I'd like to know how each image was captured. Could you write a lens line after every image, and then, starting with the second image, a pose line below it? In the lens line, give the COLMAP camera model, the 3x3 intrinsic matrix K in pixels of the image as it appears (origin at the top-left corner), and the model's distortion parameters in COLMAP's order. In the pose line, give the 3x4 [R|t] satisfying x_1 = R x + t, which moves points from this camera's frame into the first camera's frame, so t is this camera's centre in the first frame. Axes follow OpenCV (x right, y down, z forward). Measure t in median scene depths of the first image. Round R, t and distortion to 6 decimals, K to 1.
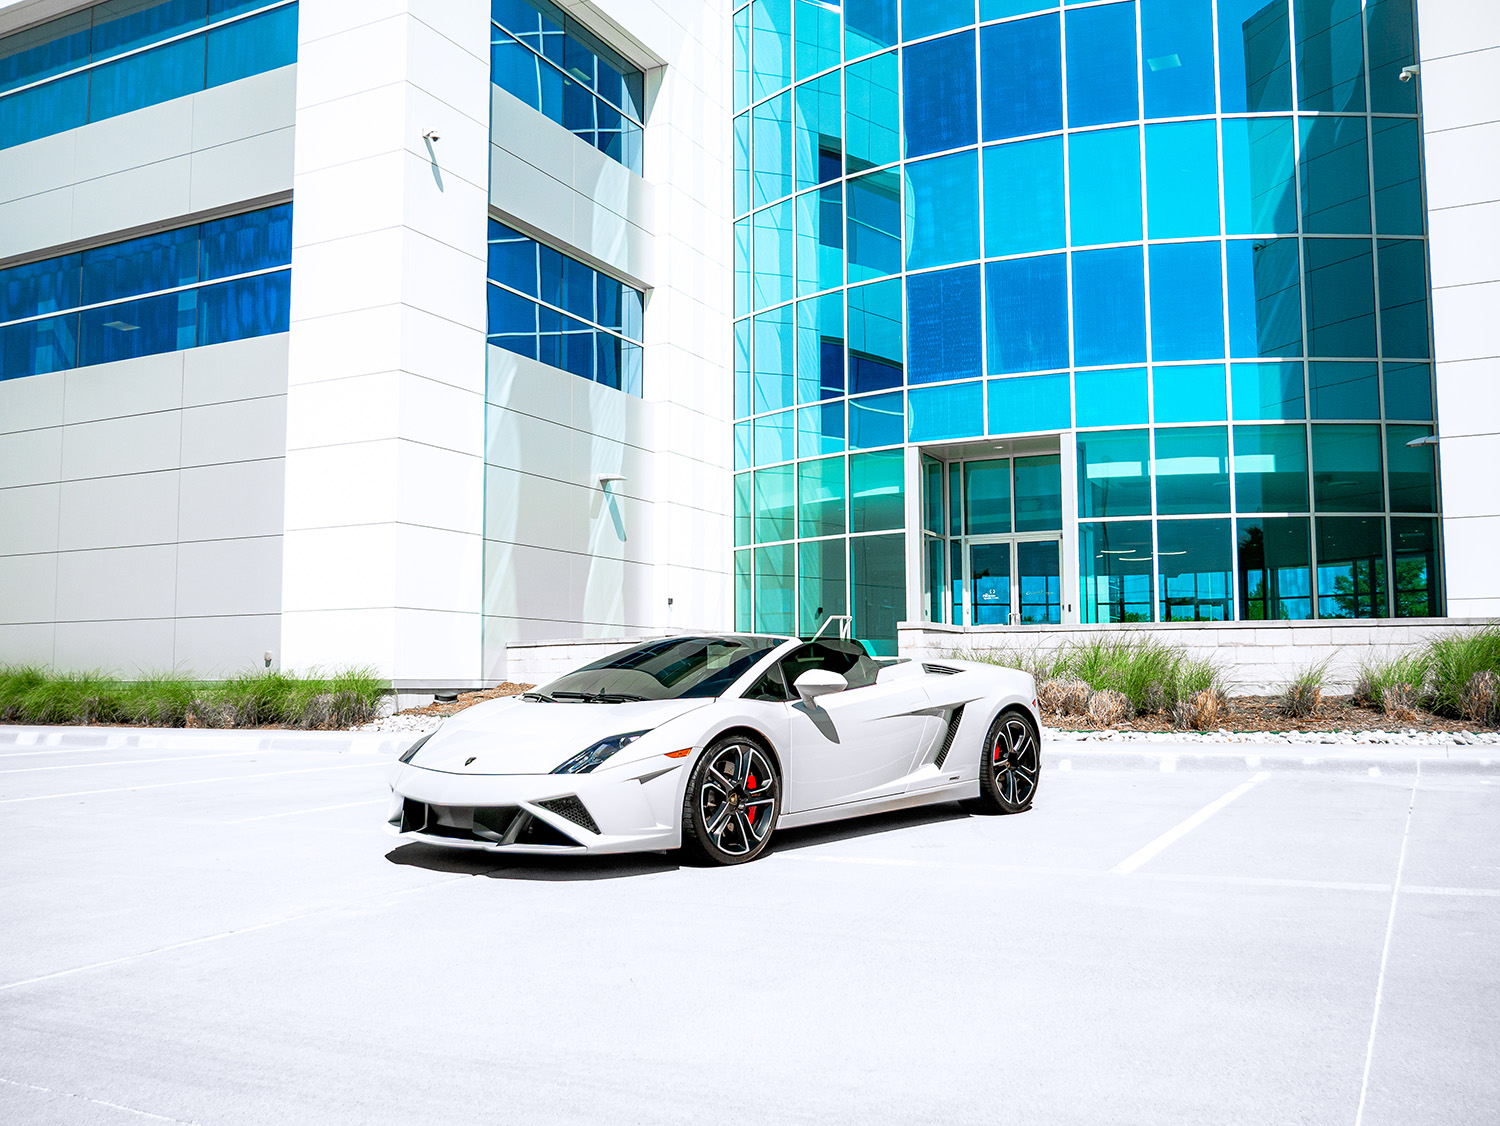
lens RADIAL K [[1318.6, 0, 748.0], [0, 1318.6, 591.7], [0, 0, 1]] dist [-0.000394, 0.001861]
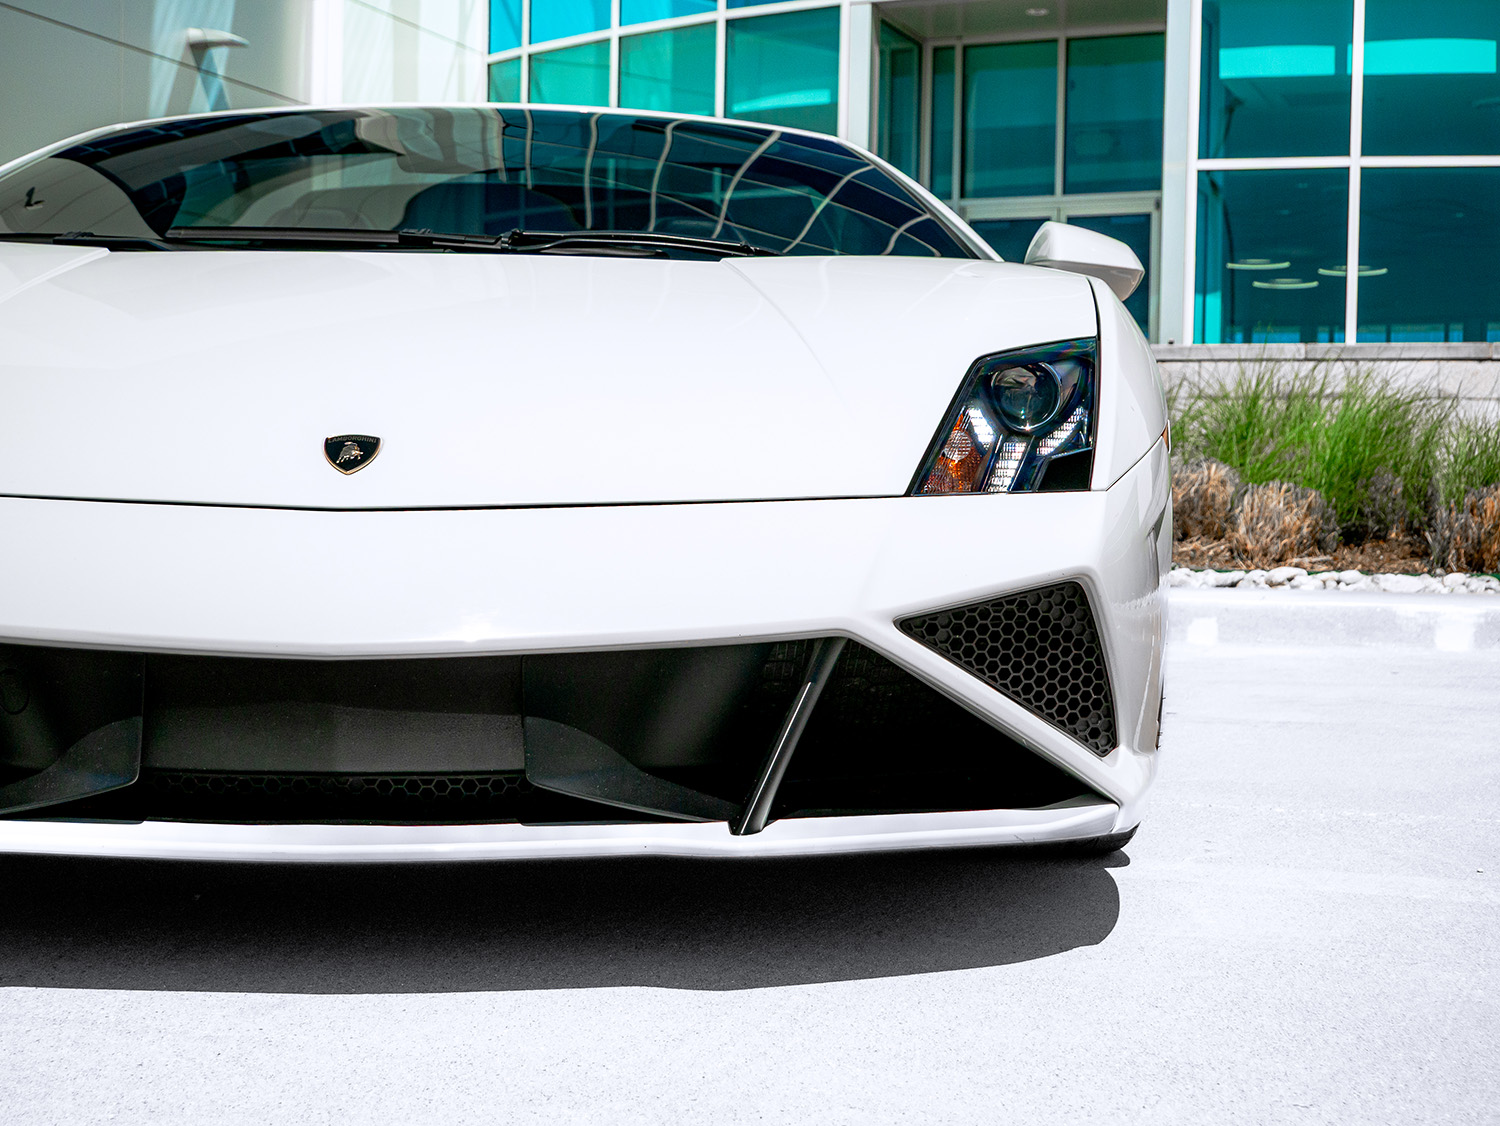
lens RADIAL K [[2328.7, 0, 753.0], [0, 2328.7, 576.4], [0, 0, 1]] dist [0.043548, 0.000000]
pose [[0.996009, 0.023654, 0.086058, 0.028743], [-0.030397, 0.996497, 0.077912, 0.048009], [-0.083914, -0.080217, 0.993239, 0.224106]]
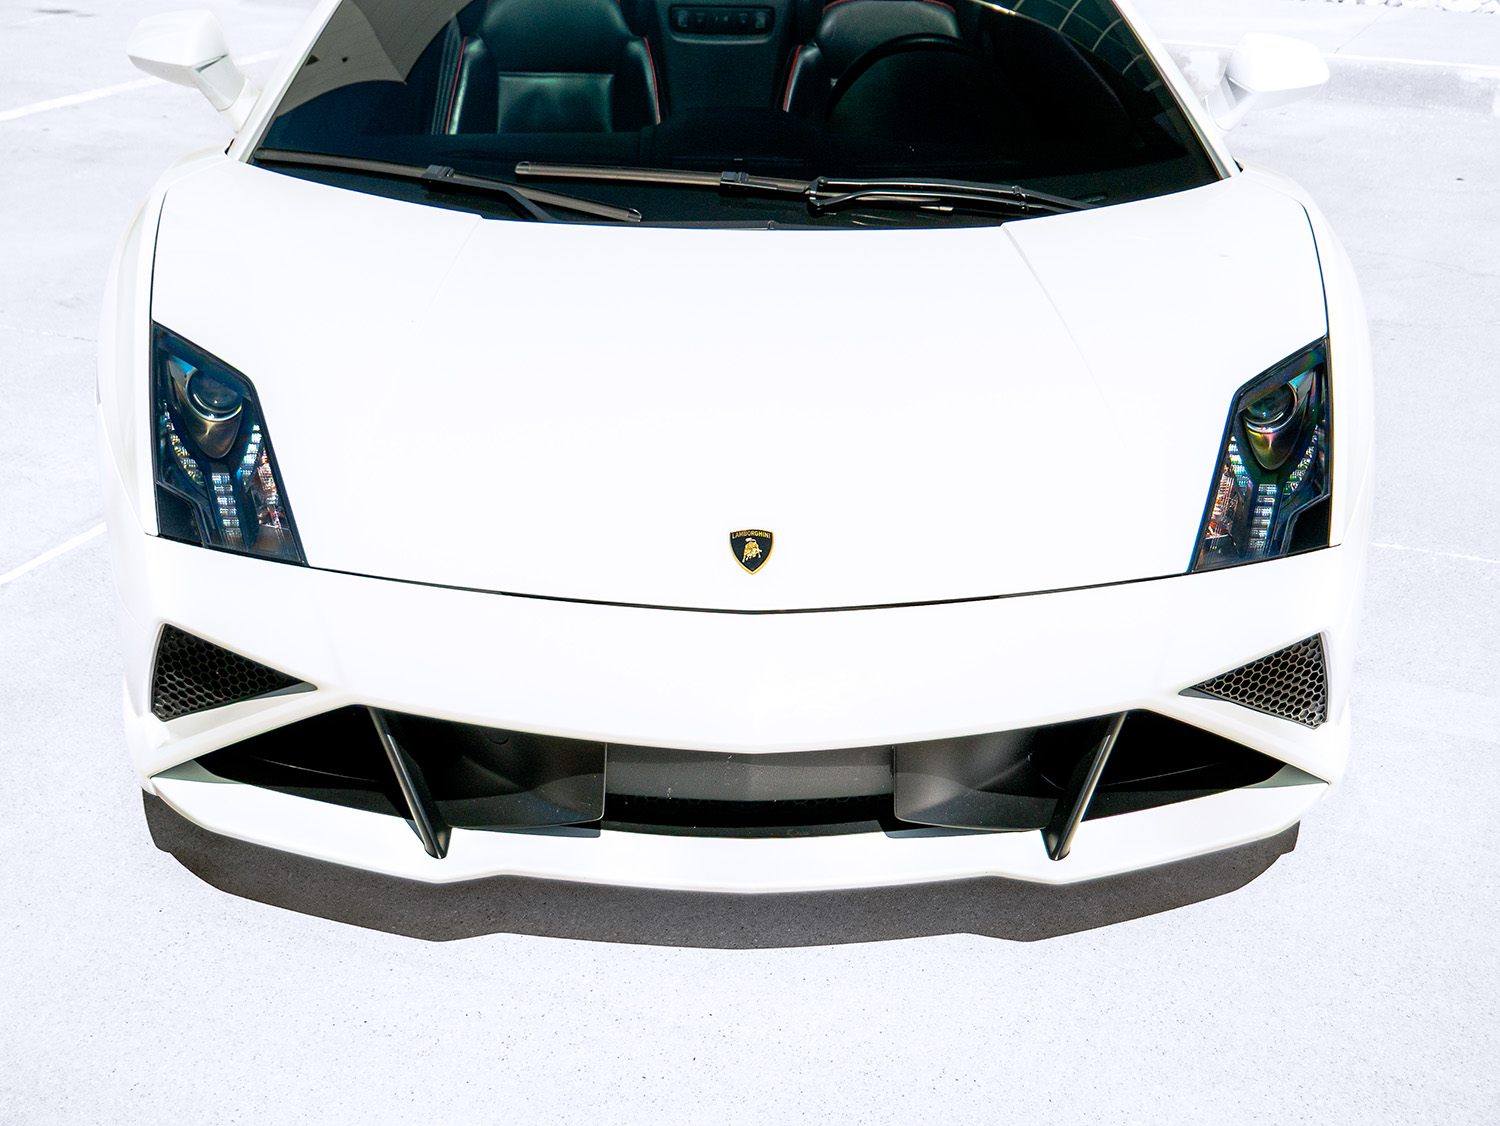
lens RADIAL K [[2140.7, 0, 751.7], [0, 2140.7, 565.2], [0, 0, 1]] dist [0.027602, 0.000000]
pose [[0.996479, 0.002751, 0.083797, -0.001406], [-0.039084, 0.899467, 0.435237, -0.028179], [-0.074176, -0.436980, 0.896408, 0.219931]]
